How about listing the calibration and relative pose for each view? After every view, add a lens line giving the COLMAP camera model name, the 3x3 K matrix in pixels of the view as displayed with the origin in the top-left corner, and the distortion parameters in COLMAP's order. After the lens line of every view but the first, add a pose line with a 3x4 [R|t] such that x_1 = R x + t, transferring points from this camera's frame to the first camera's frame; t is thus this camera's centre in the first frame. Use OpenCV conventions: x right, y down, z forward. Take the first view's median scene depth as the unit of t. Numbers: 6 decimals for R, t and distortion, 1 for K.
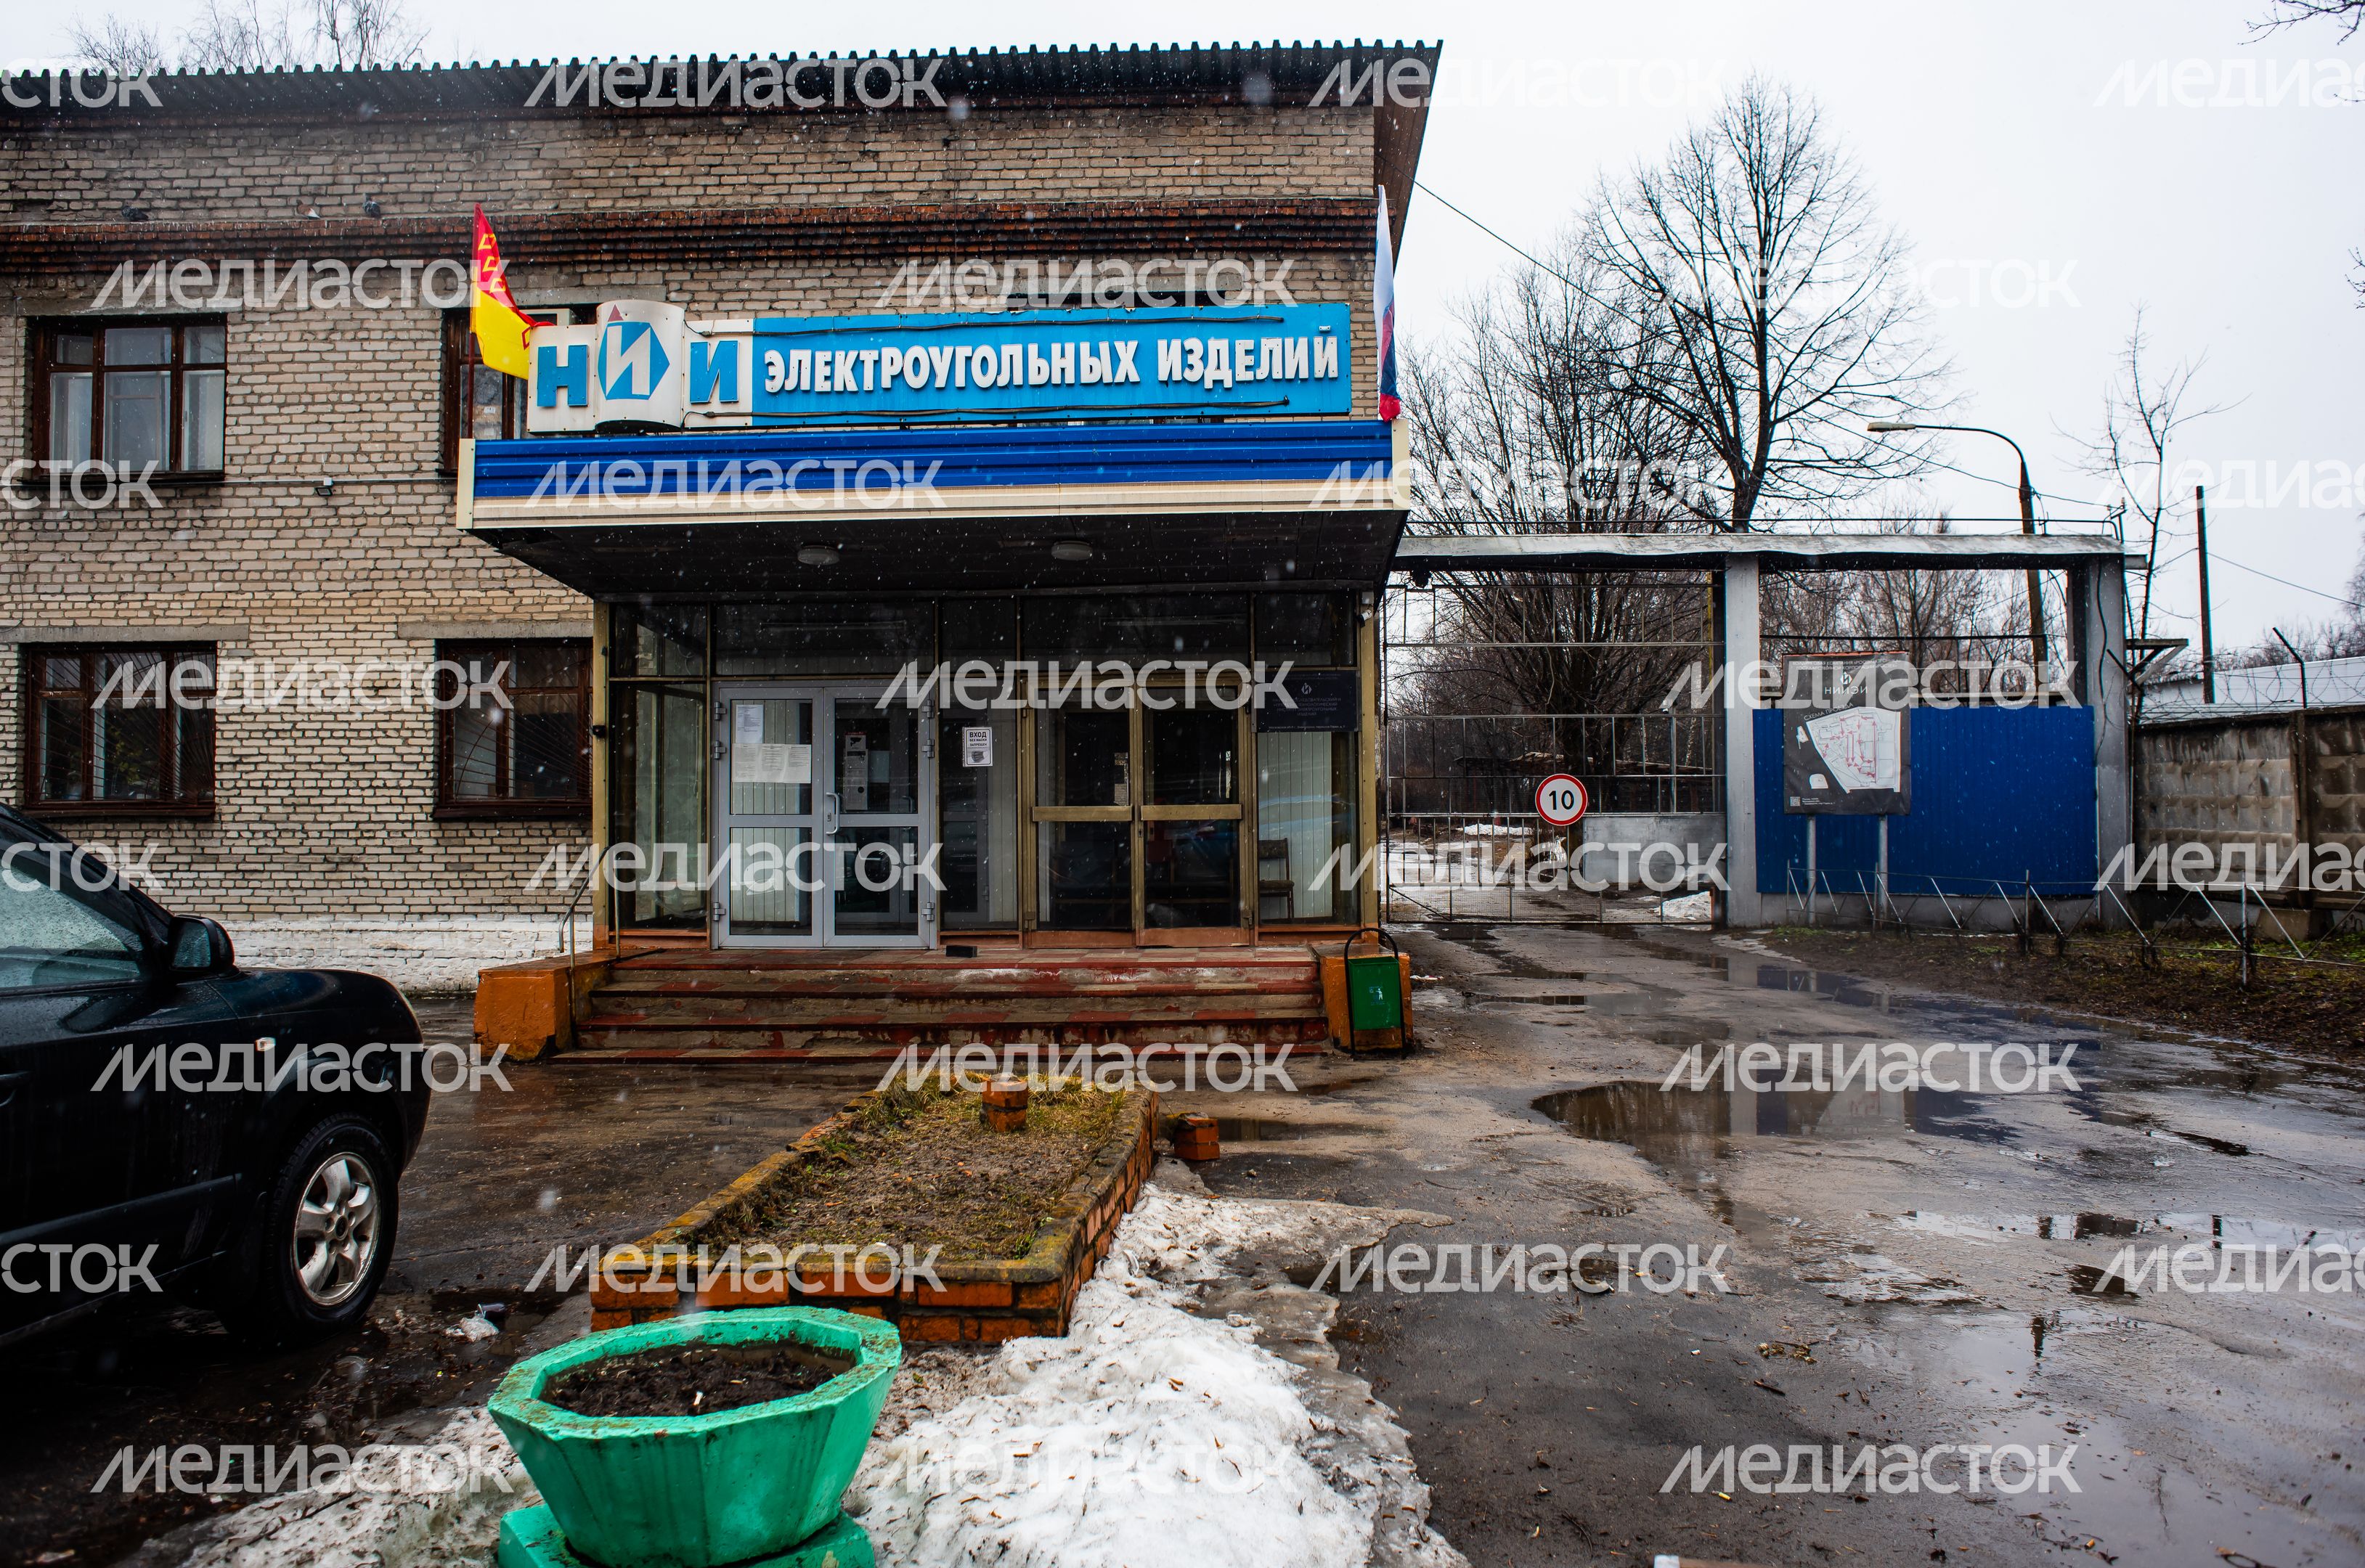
lens RADIAL K [[1756.4, 0, 1182.5], [0, 1756.4, 784.0], [0, 0, 1]] dist [-0.091585, 0.095392]
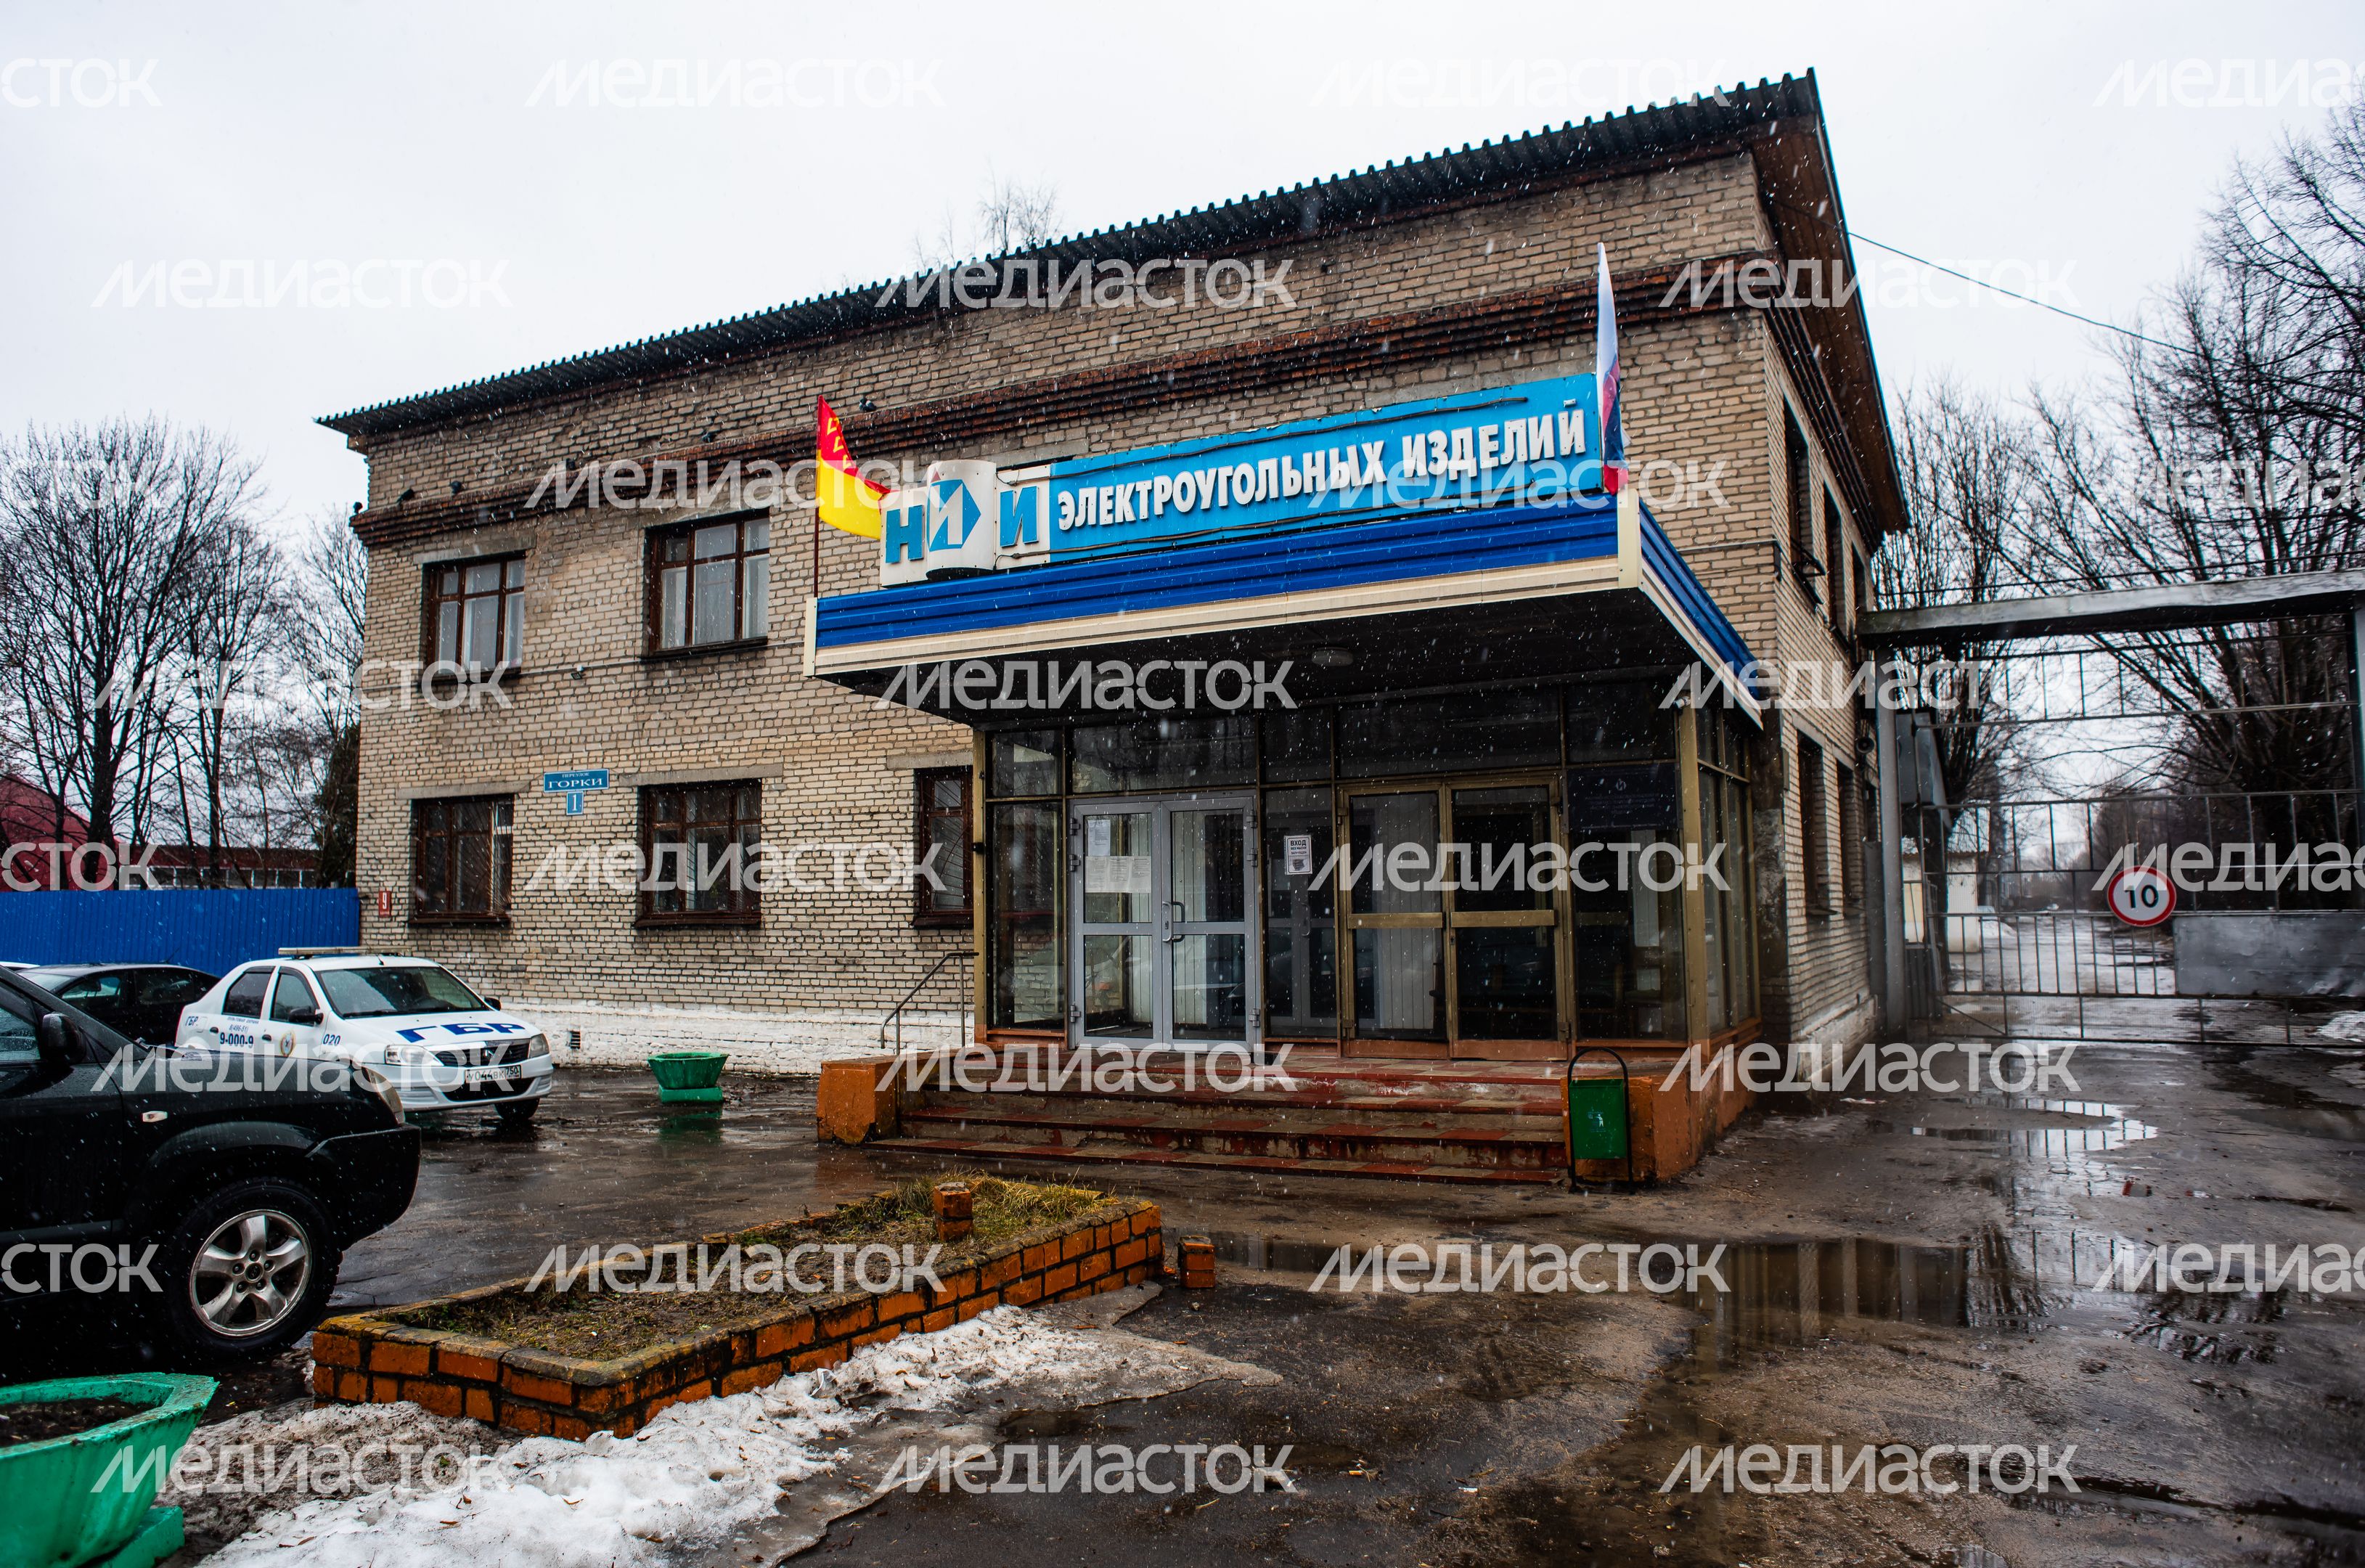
lens RADIAL K [[1695.0, 0, 1182.5], [0, 1695.0, 784.0], [0, 0, 1]] dist [-0.088090, 0.089572]
pose [[0.893692, -0.039862, -0.446906, 0.225897], [0.013202, 0.997951, -0.062612, -0.001496], [0.448486, 0.050056, 0.892387, 0.084107]]
